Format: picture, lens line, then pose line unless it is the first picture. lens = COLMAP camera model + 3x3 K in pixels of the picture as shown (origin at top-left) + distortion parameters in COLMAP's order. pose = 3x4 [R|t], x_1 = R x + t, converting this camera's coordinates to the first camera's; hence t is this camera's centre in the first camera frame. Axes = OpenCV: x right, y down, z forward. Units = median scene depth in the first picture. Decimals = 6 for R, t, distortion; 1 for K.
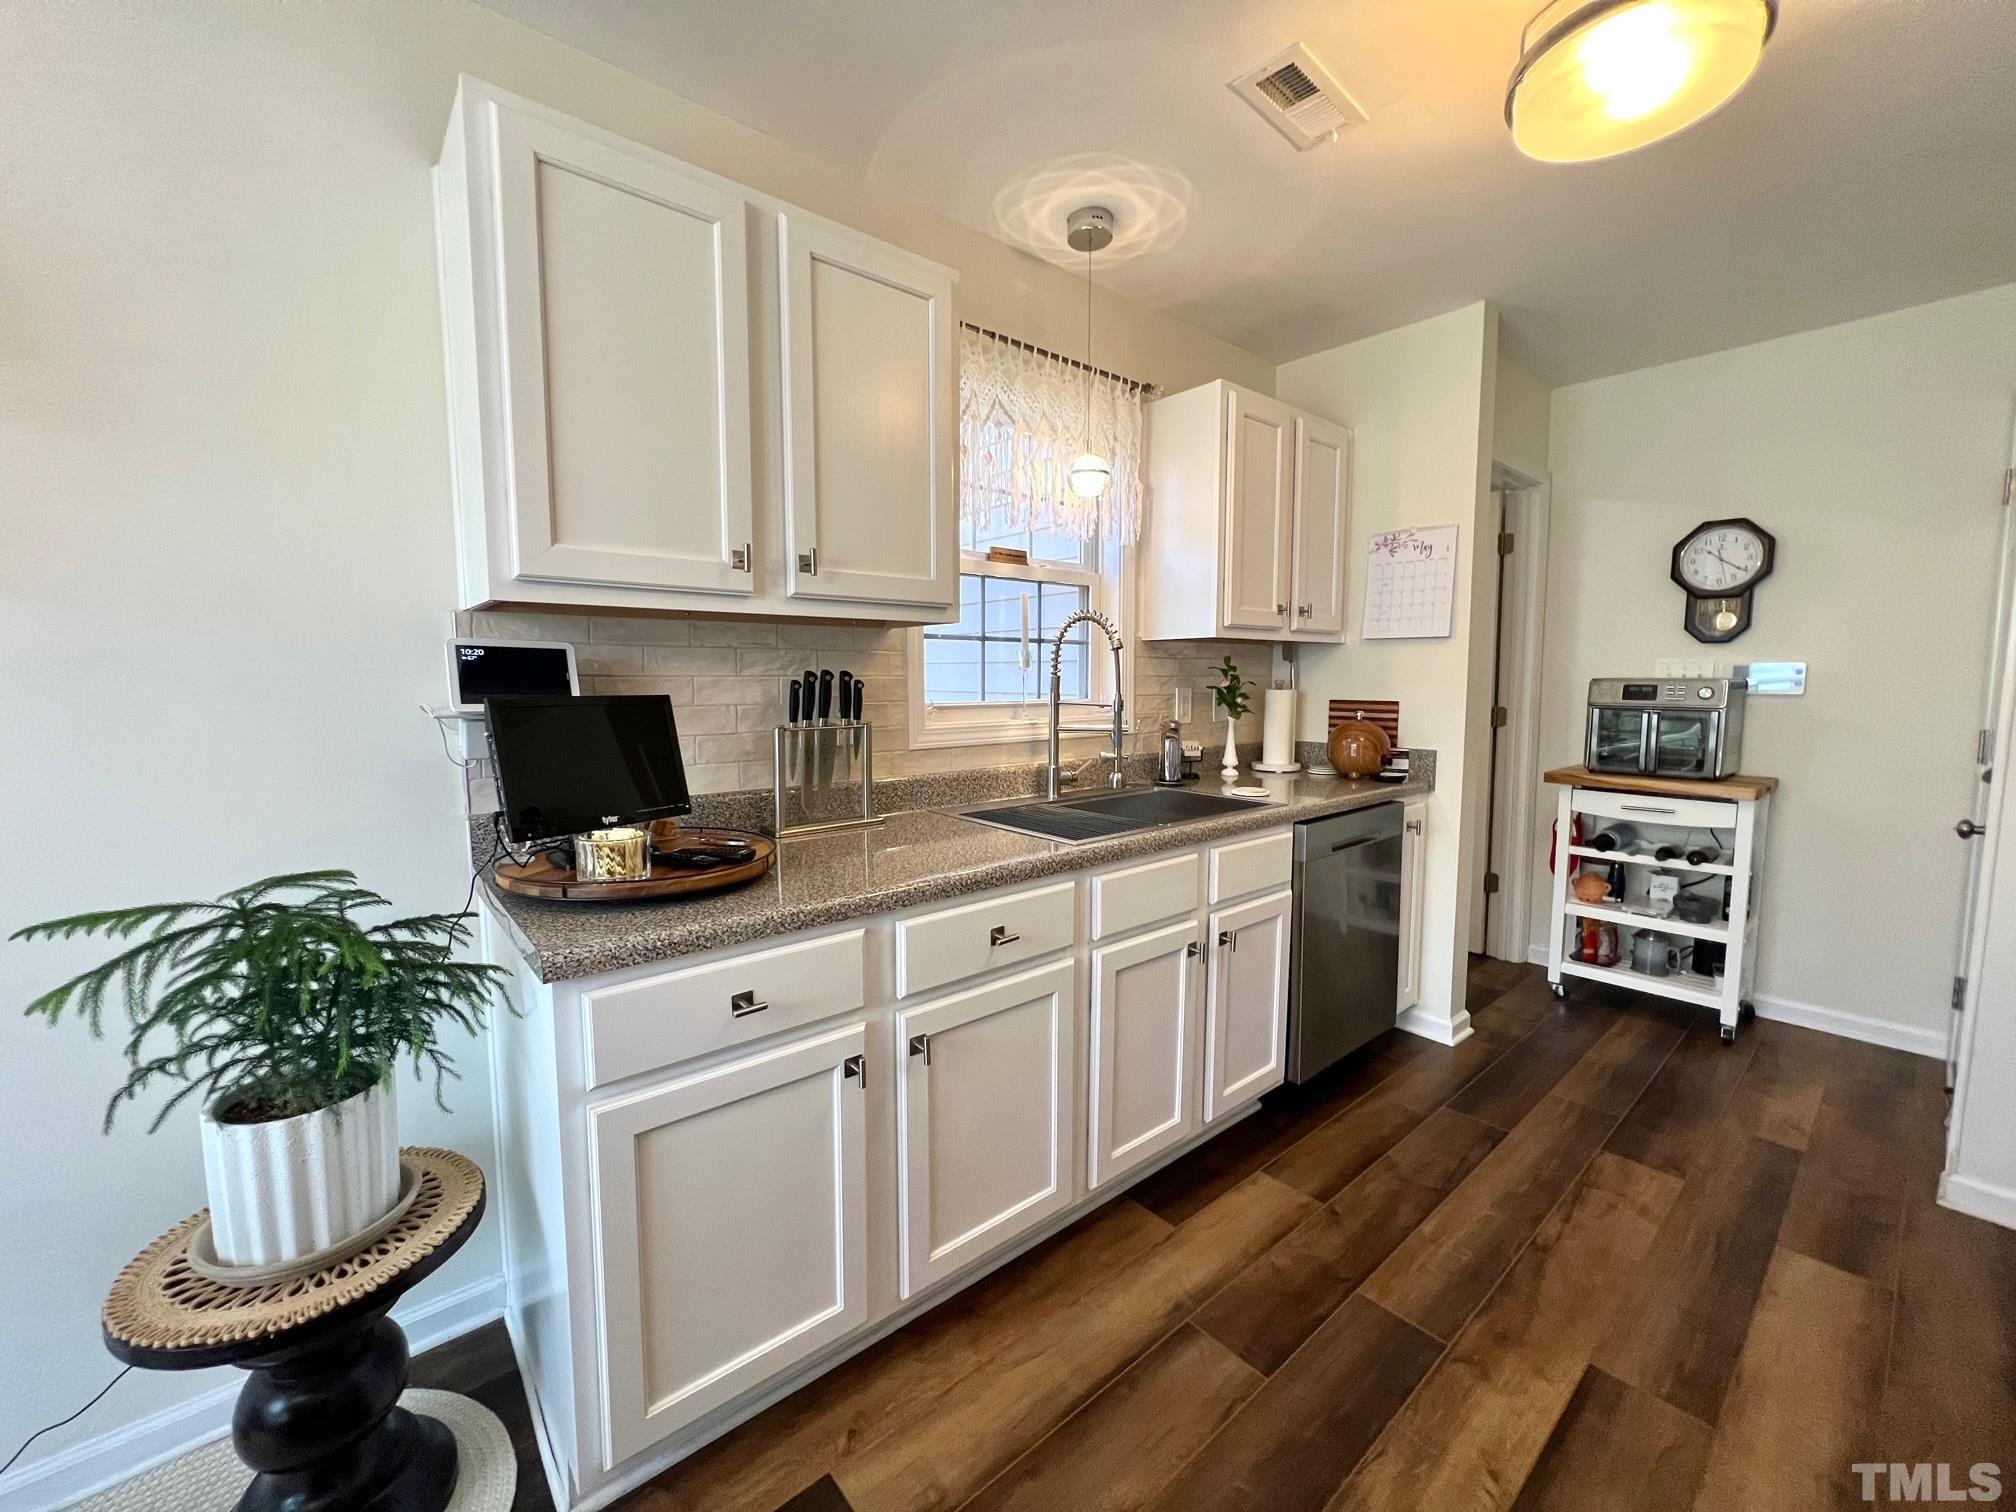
lens RADIAL K [[806.8, 0, 1006.3], [0, 806.8, 752.5], [0, 0, 1]] dist [-0.000791, 0.000851]
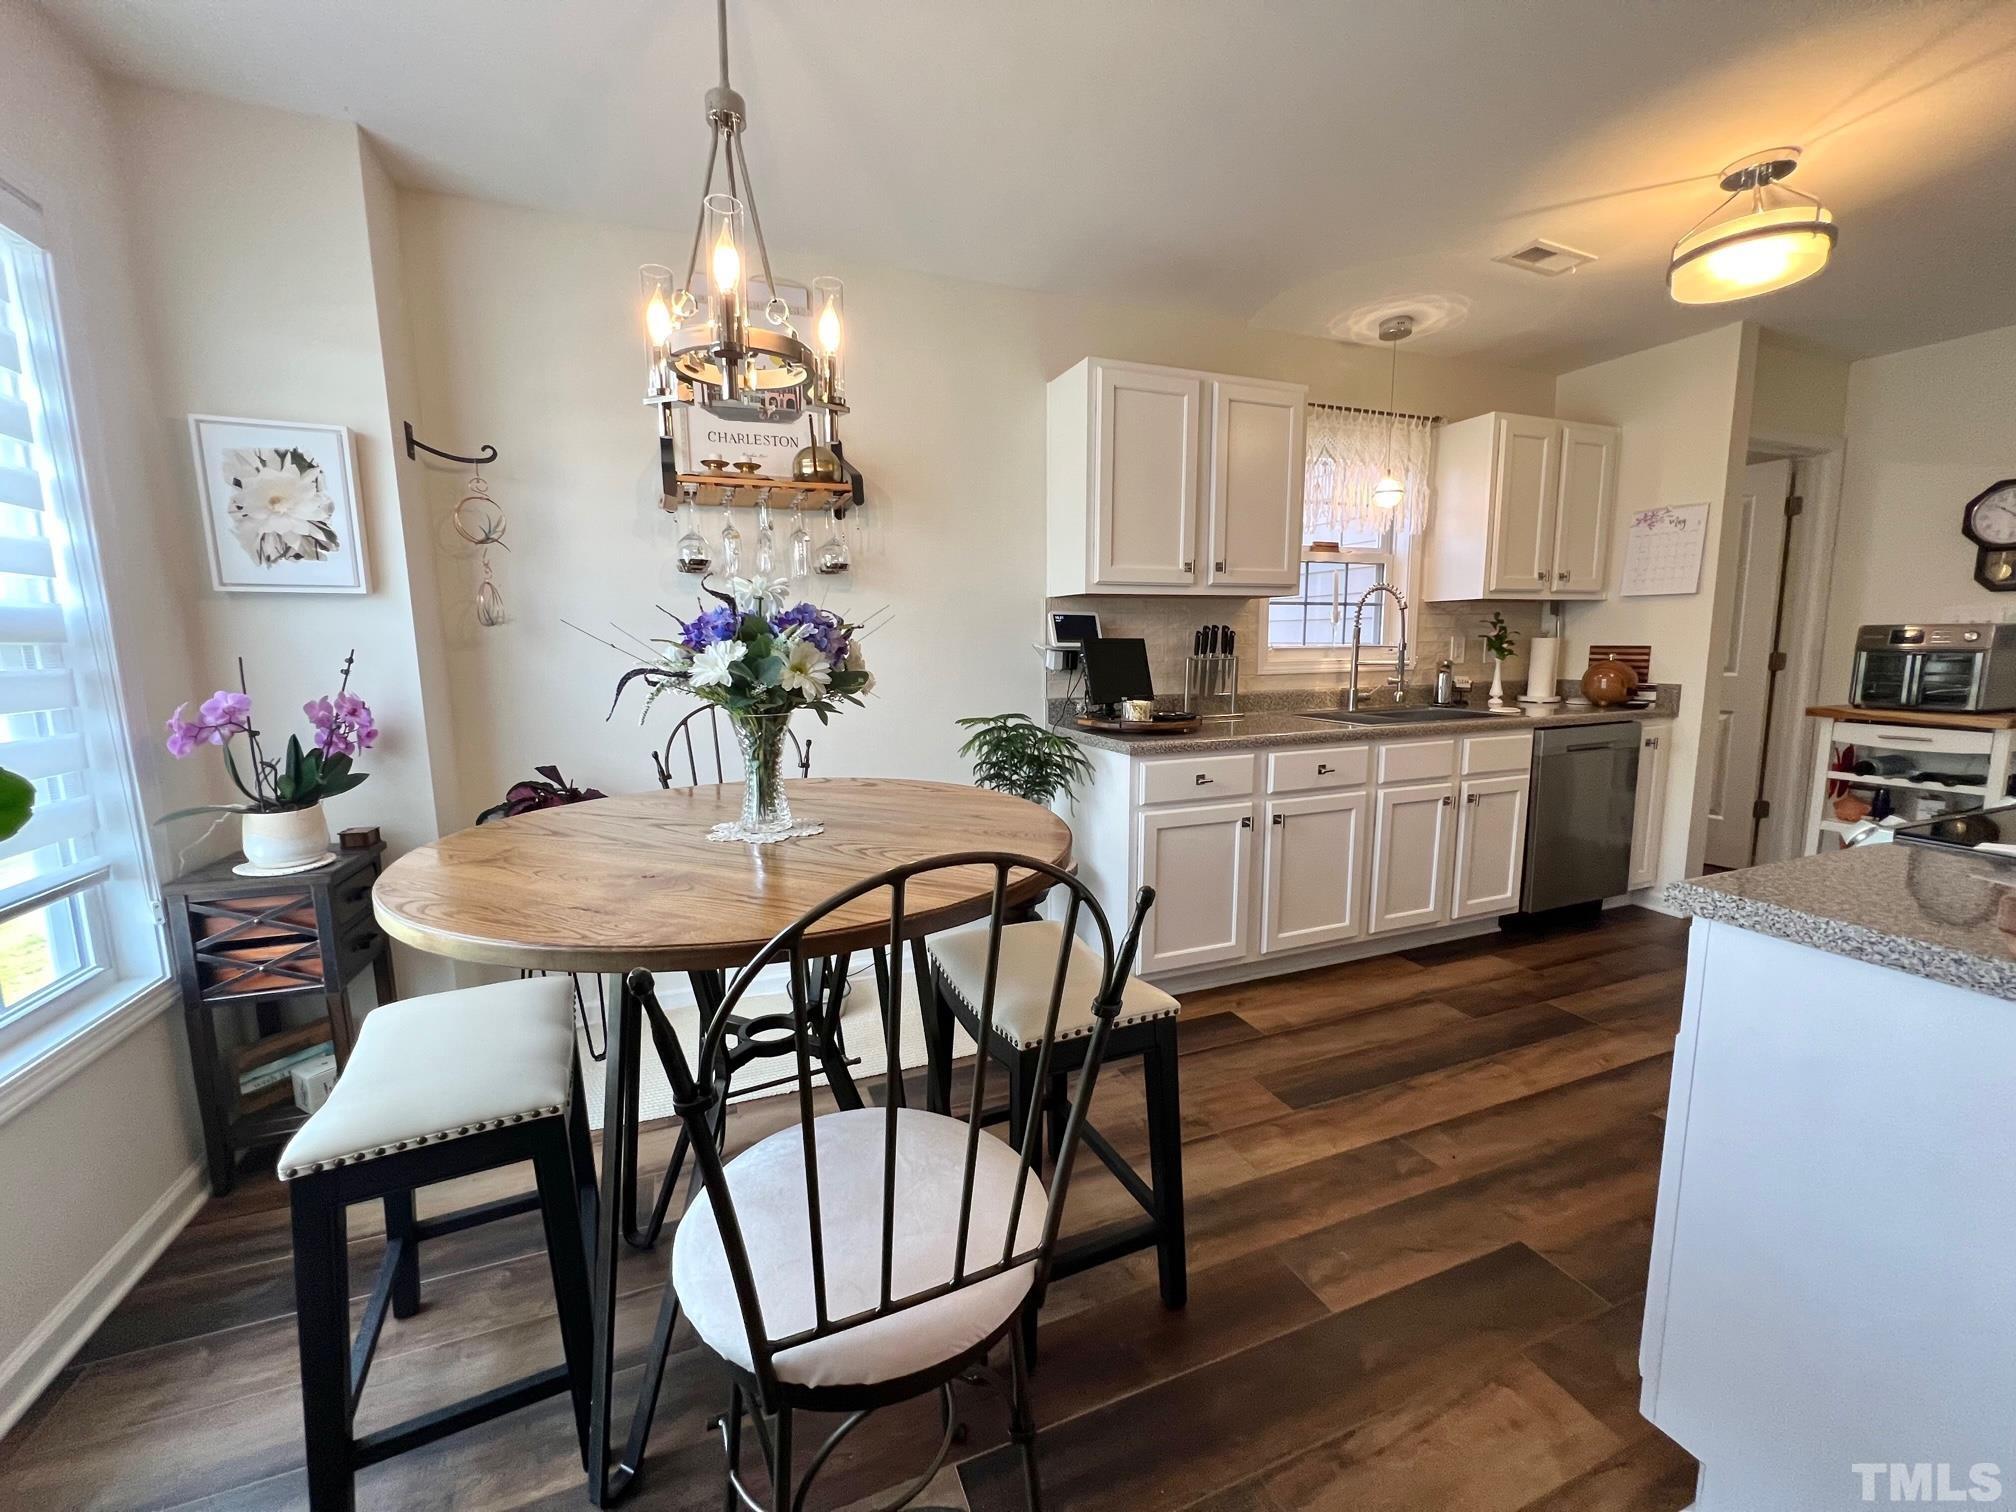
lens RADIAL K [[806.8, 0, 1009.8], [0, 806.8, 752.1], [0, 0, 1]] dist [-0.000791, 0.000851]
pose [[0.948129, 0.035164, -0.315935, -0.073064], [-0.020809, 0.998597, 0.048697, 0.079321], [0.317204, -0.039597, 0.947530, -0.661746]]
